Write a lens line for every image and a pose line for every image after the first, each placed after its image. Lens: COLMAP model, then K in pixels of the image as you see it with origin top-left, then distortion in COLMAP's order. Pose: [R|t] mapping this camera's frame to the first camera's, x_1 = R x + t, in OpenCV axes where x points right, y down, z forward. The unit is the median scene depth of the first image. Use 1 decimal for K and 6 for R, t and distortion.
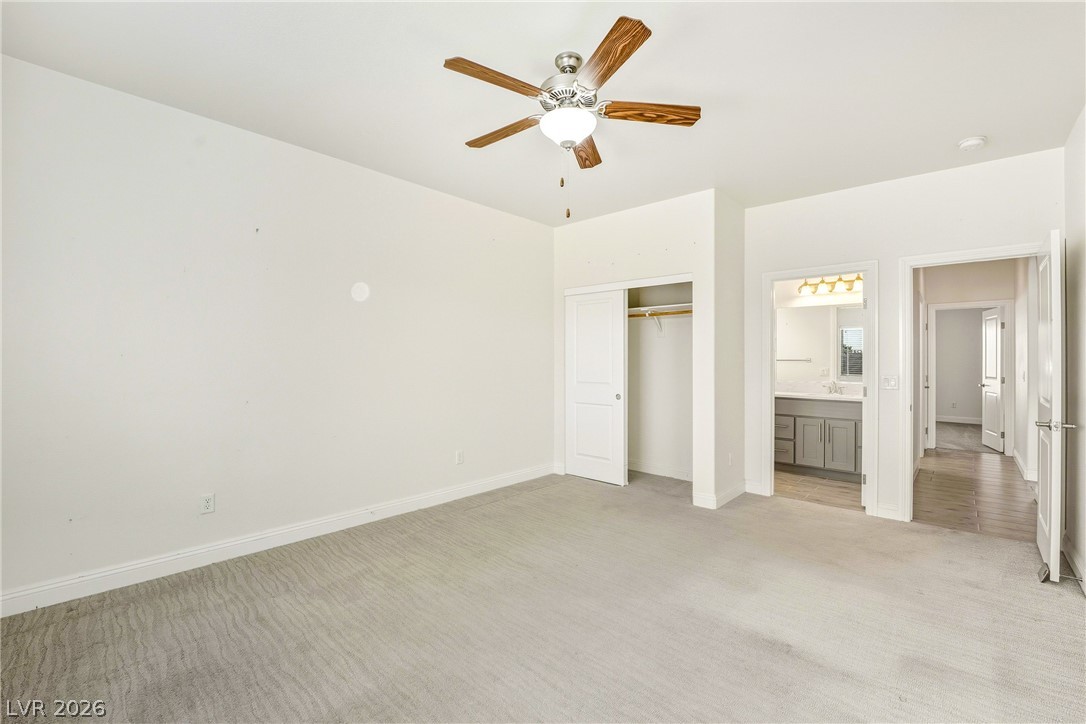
lens RADIAL K [[464.6, 0, 551.9], [0, 464.6, 363.9], [0, 0, 1]] dist [-0.017572, 0.000710]
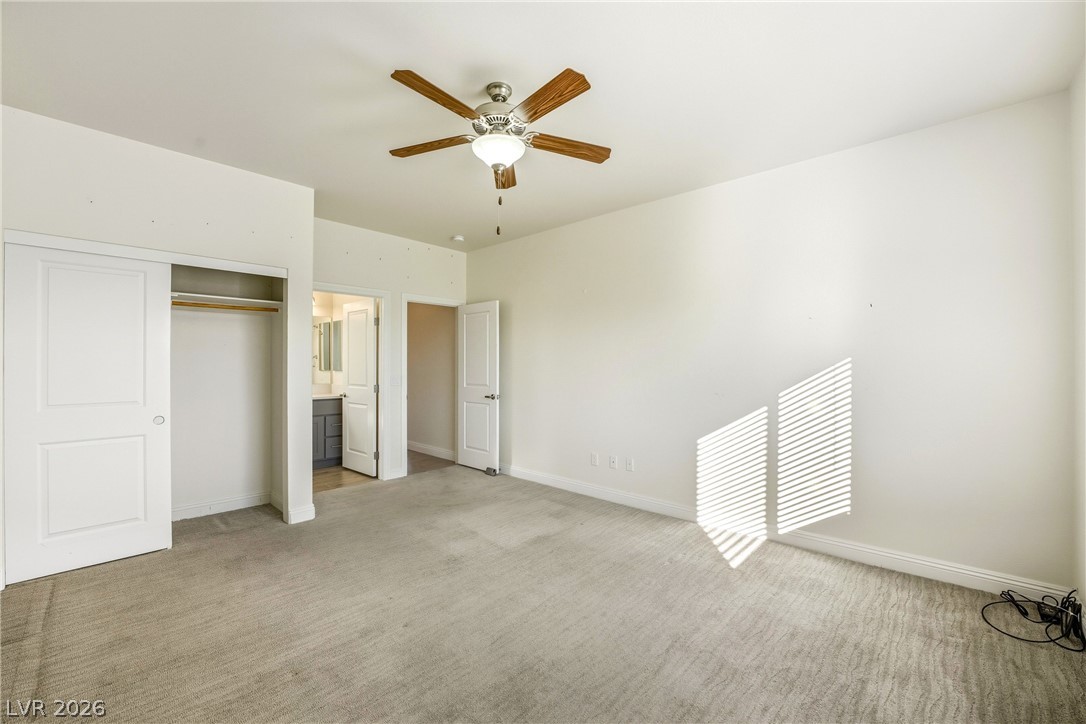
lens RADIAL K [[442.6, 0, 544.9], [0, 442.6, 363.5], [0, 0, 1]] dist [-0.028720, 0.003883]
pose [[0.003035, -0.000934, 0.999995, -0.613013], [0.007891, 0.999968, 0.000910, -0.009141], [-0.999964, 0.007888, 0.003043, 0.549203]]
